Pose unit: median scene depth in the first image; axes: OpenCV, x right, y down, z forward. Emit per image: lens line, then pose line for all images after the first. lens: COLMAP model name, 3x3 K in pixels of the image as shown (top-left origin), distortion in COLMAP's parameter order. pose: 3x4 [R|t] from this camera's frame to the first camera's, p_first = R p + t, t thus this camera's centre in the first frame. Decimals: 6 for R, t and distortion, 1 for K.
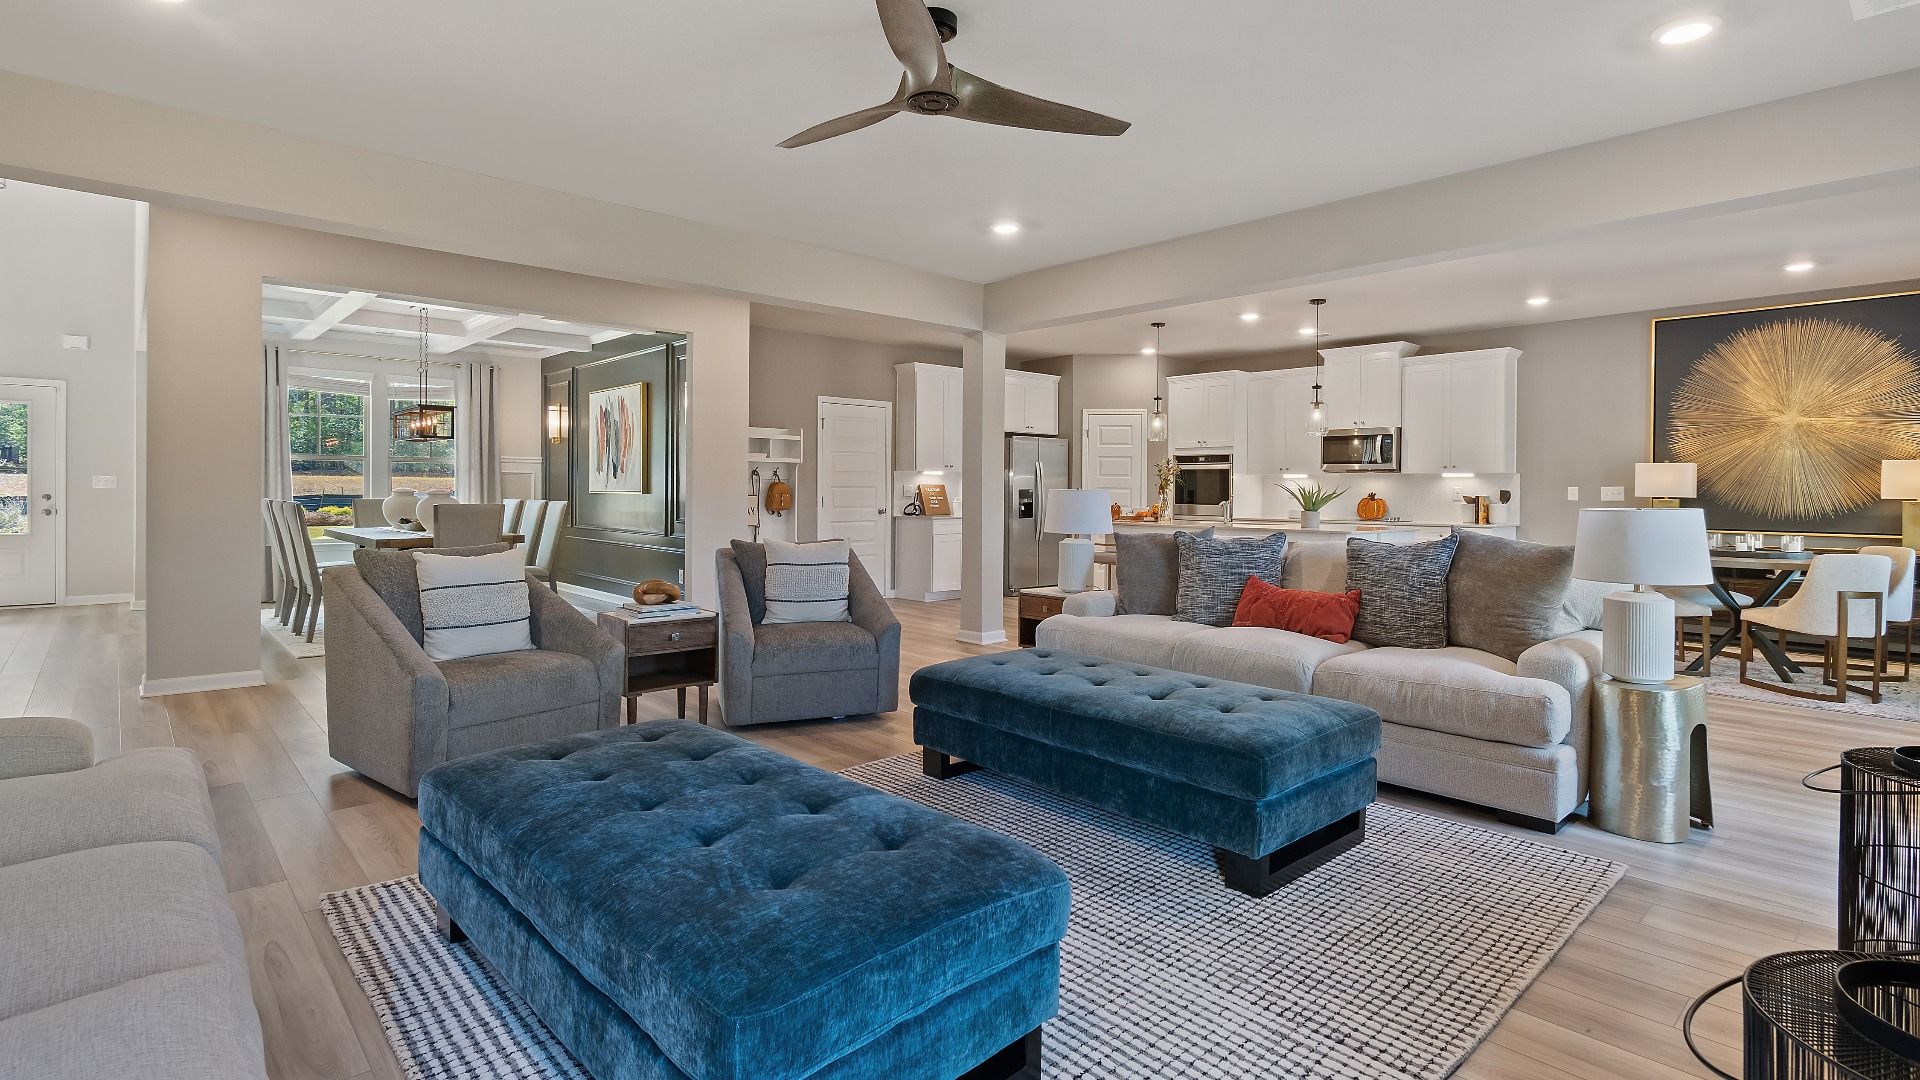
lens RADIAL K [[937.5, 0, 956.9], [0, 937.5, 501.5], [0, 0, 1]] dist [-0.001254, -0.001364]
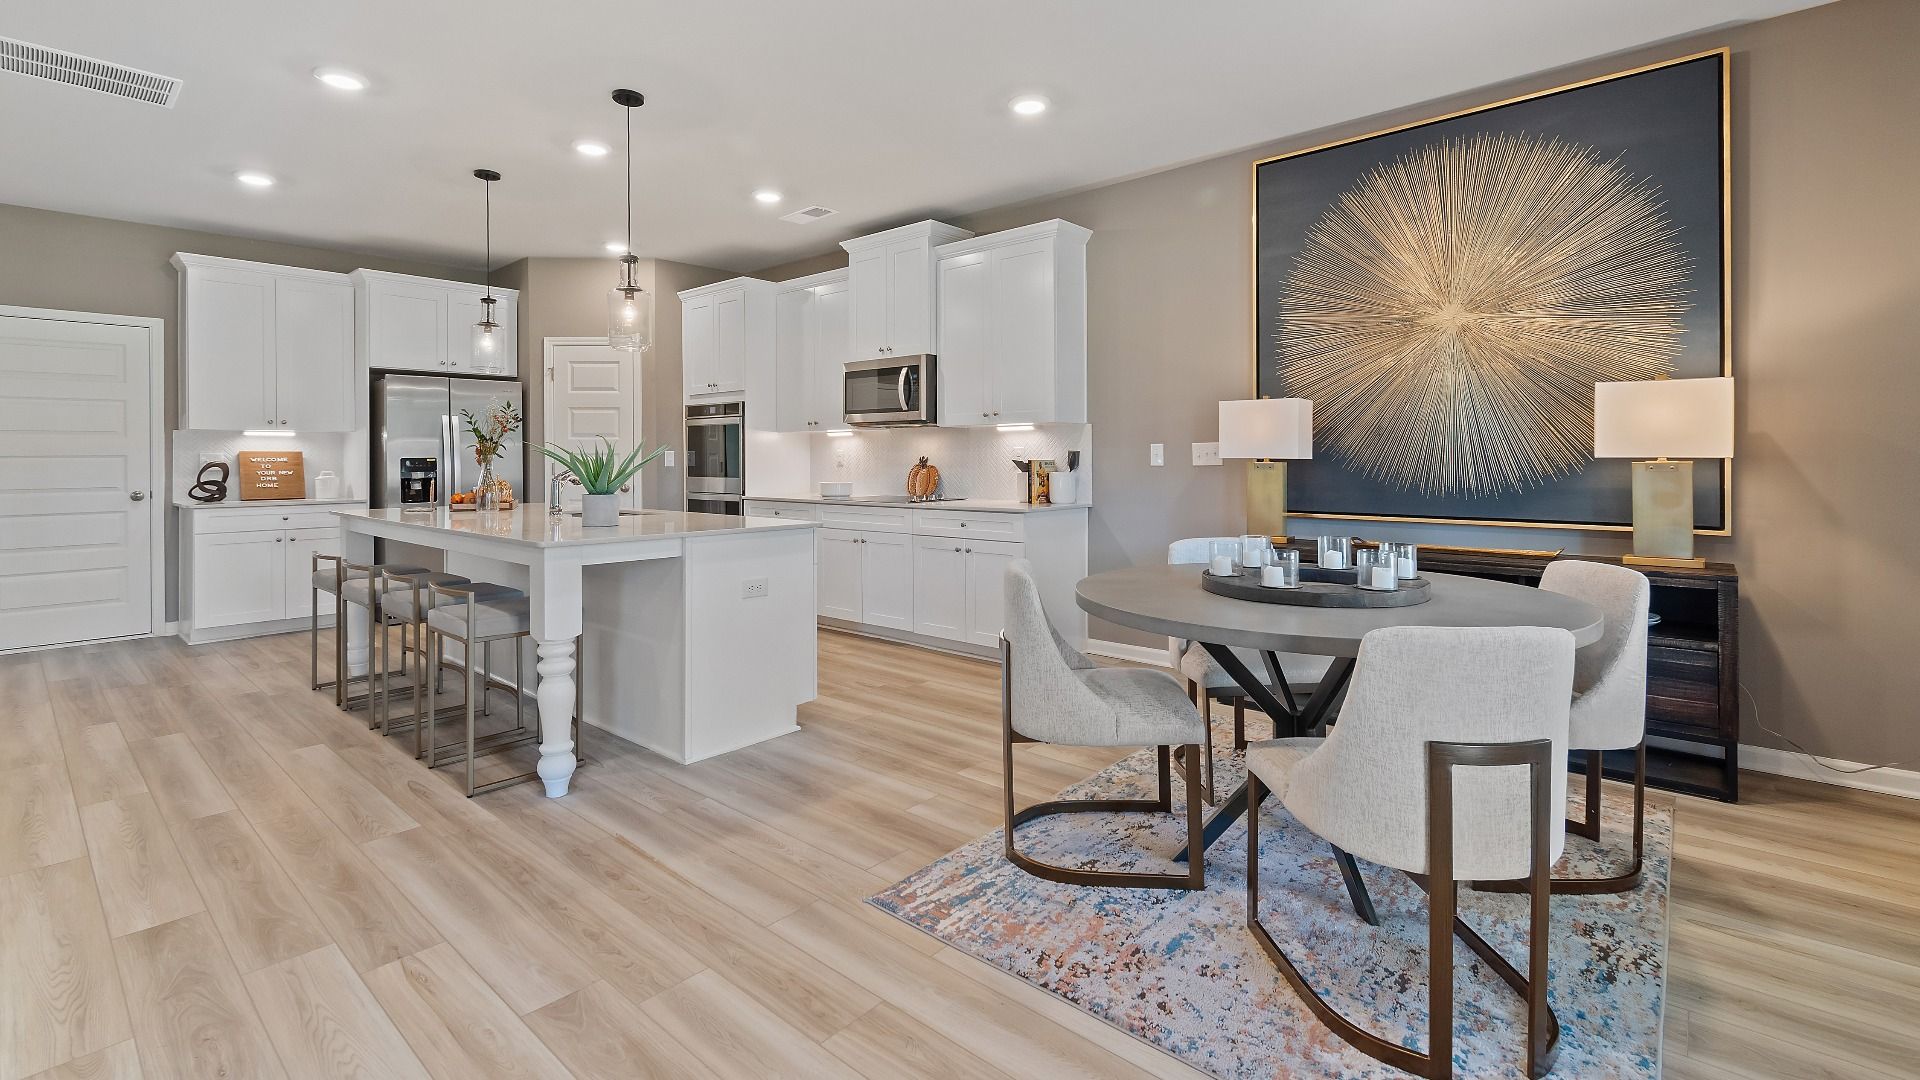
lens RADIAL K [[858.8, 0, 961.2], [0, 858.8, 463.1], [0, 0, 1]] dist [0.000095, -0.000113]
pose [[0.994302, -0.012745, 0.105836, 0.447802], [0.013219, 0.999905, -0.003783, -0.002099], [-0.105778, 0.005161, 0.994376, 0.428304]]
